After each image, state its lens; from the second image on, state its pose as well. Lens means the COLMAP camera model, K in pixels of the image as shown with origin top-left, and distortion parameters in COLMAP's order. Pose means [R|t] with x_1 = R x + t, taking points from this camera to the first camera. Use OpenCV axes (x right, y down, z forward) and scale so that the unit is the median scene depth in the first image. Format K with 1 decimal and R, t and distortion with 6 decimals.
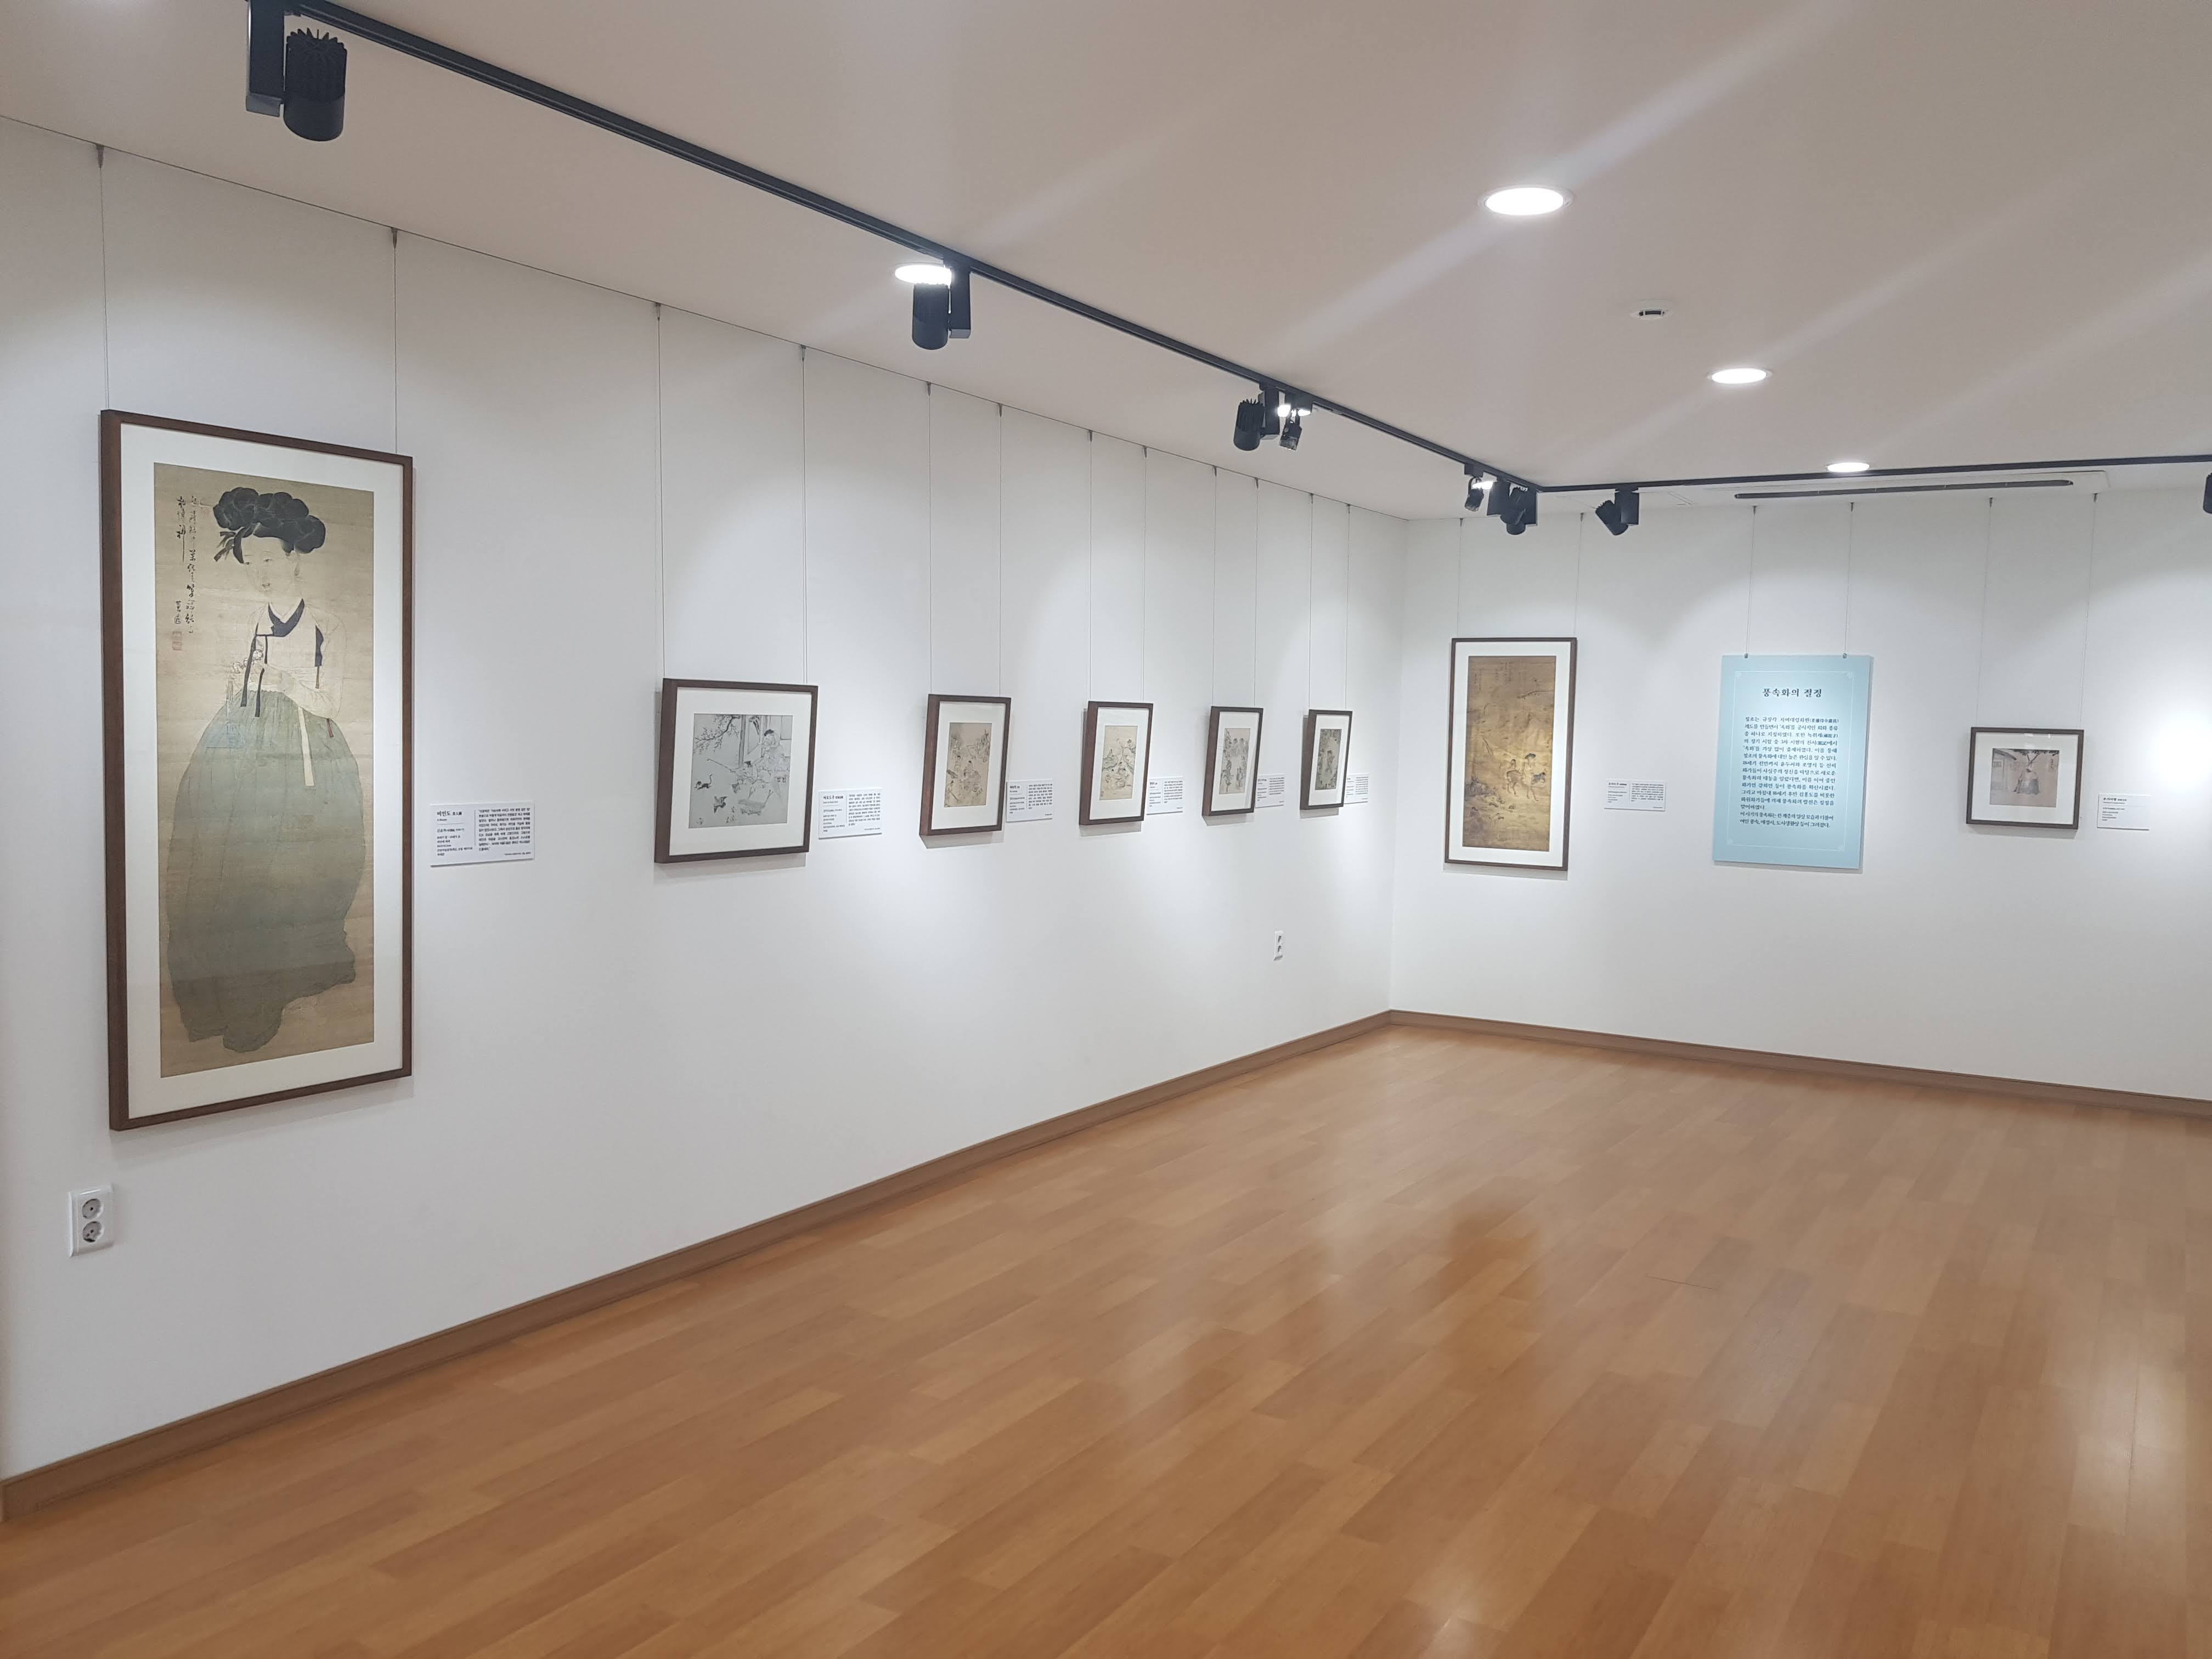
lens RADIAL K [[1689.0, 0, 1106.0], [0, 1689.0, 829.5], [0, 0, 1]] dist [0.109094, -0.182044]
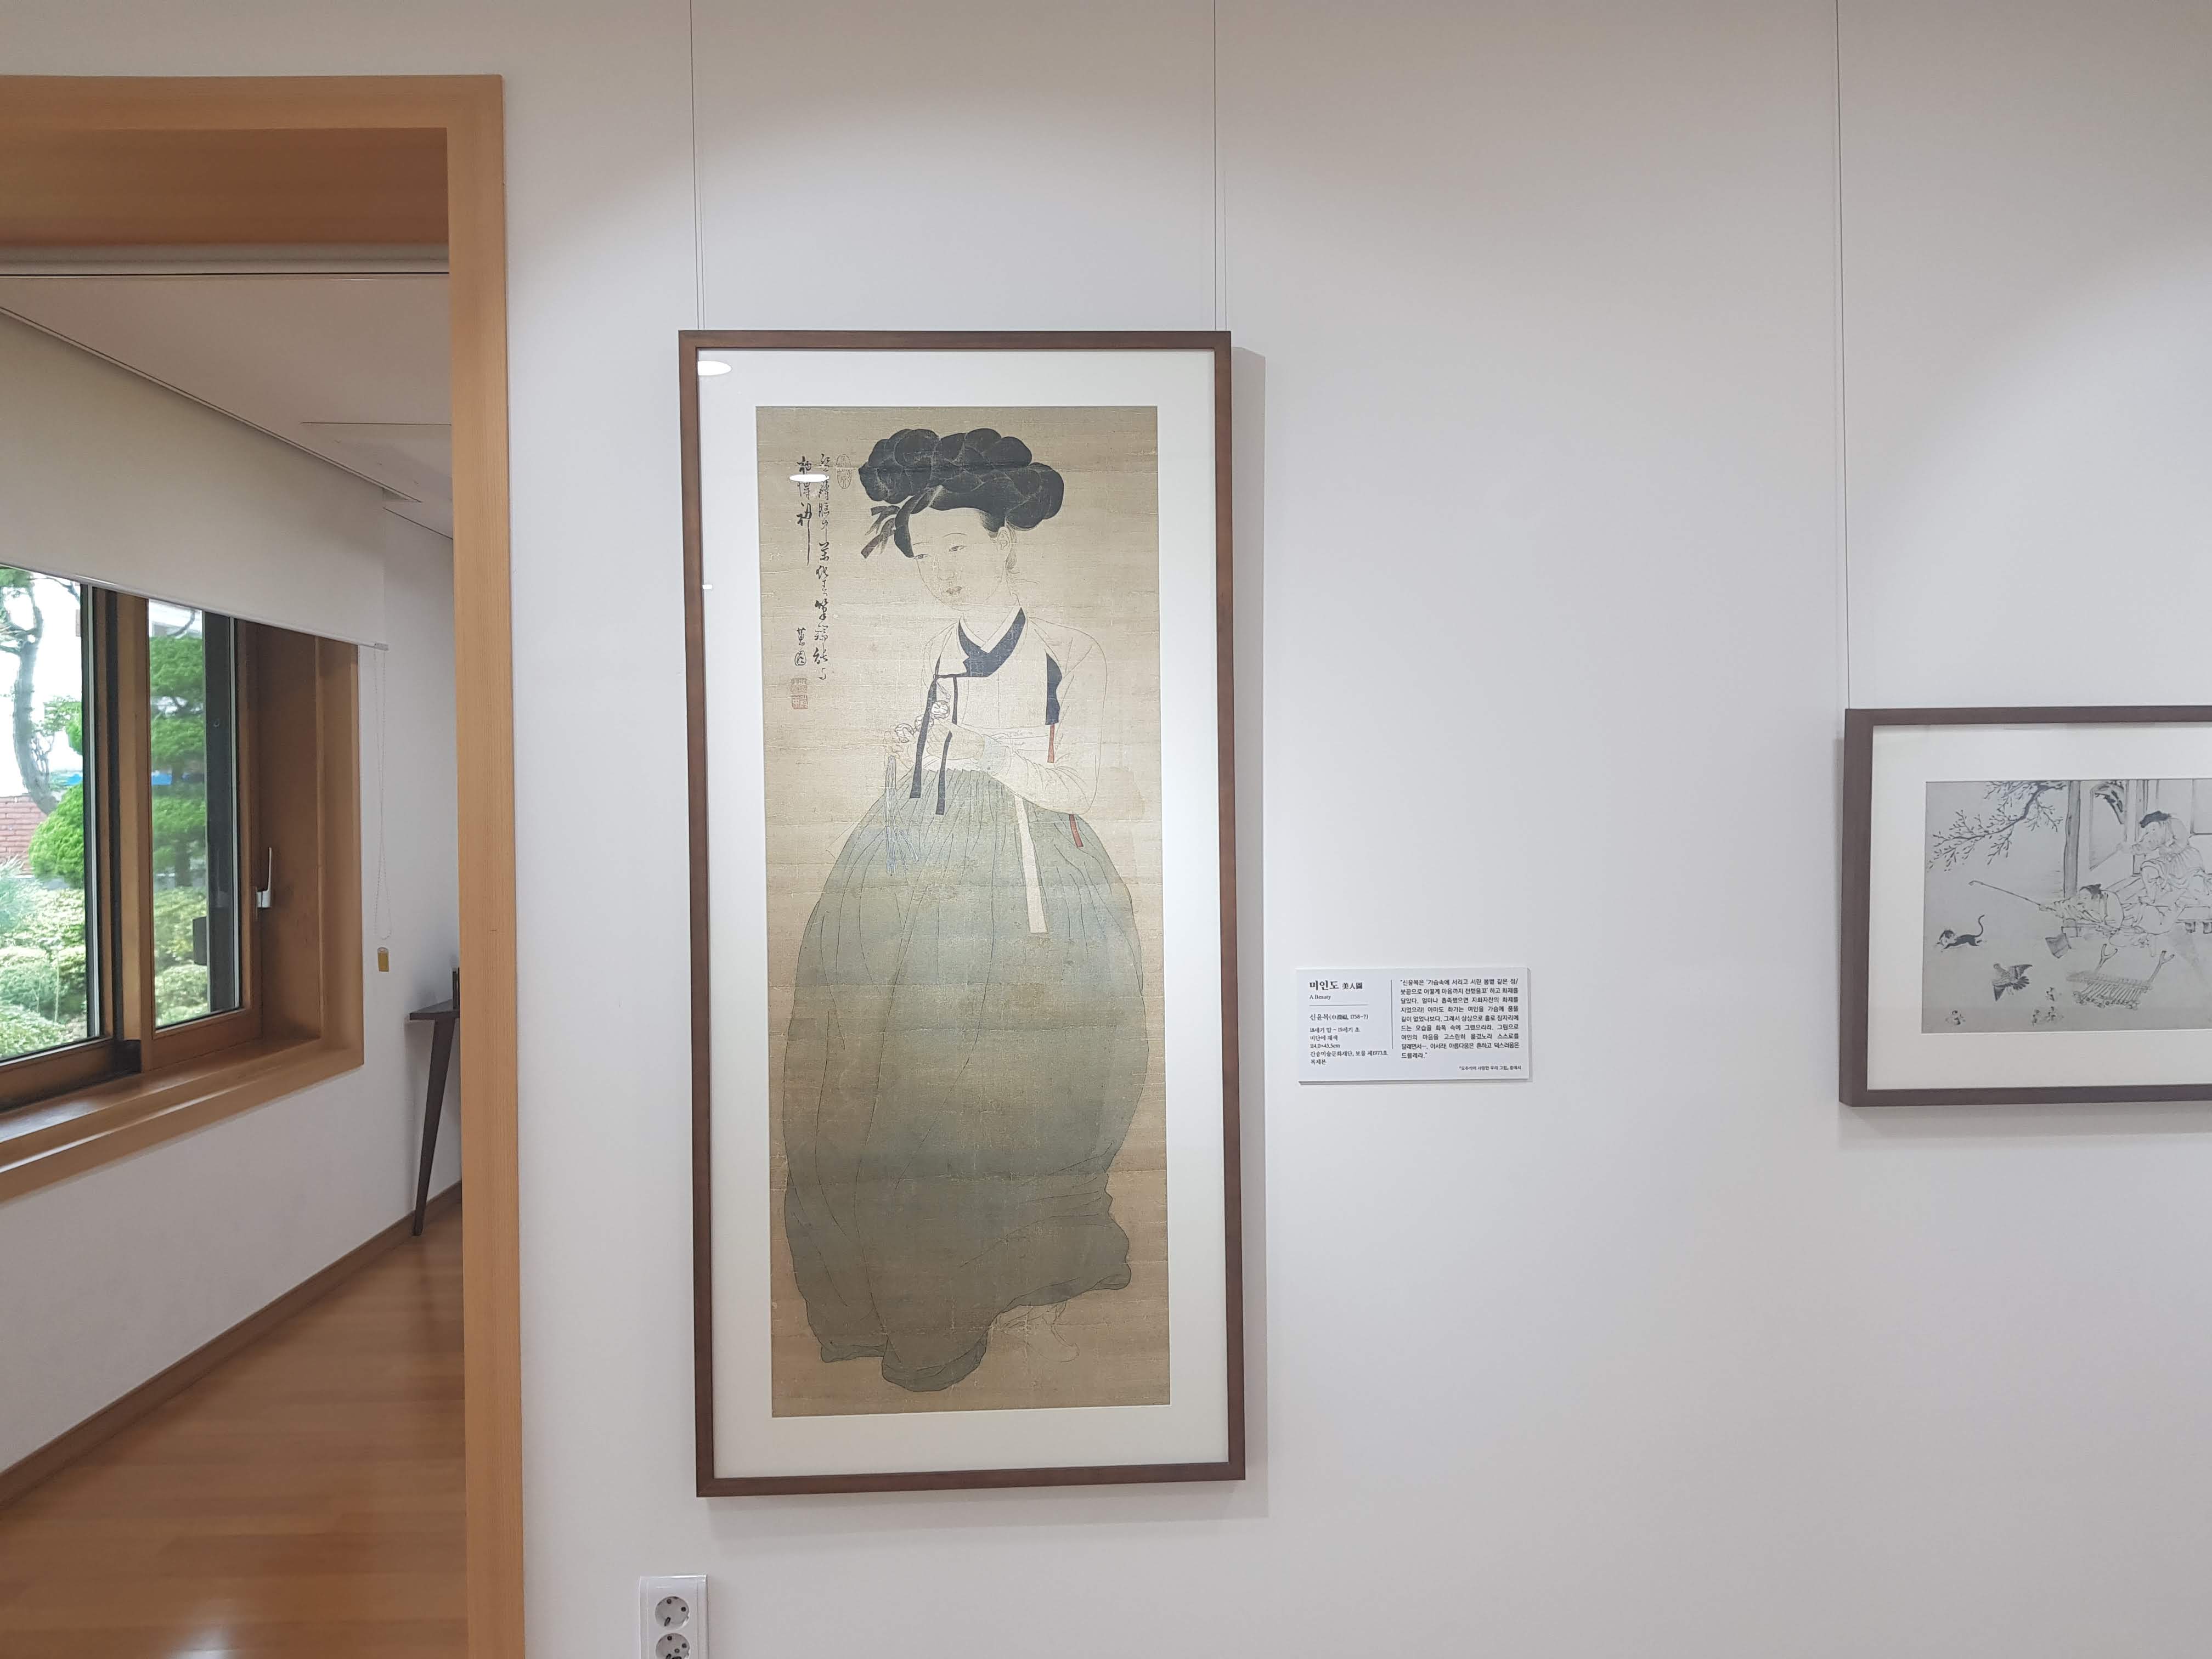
lens RADIAL K [[1689.0, 0, 1106.0], [0, 1689.0, 829.5], [0, 0, 1]] dist [0.109094, -0.182044]
pose [[0.568351, -0.028143, -0.822305, 0.014084], [-0.029331, 0.998087, -0.054432, -0.030092], [0.822263, 0.055055, 0.566438, 0.703731]]
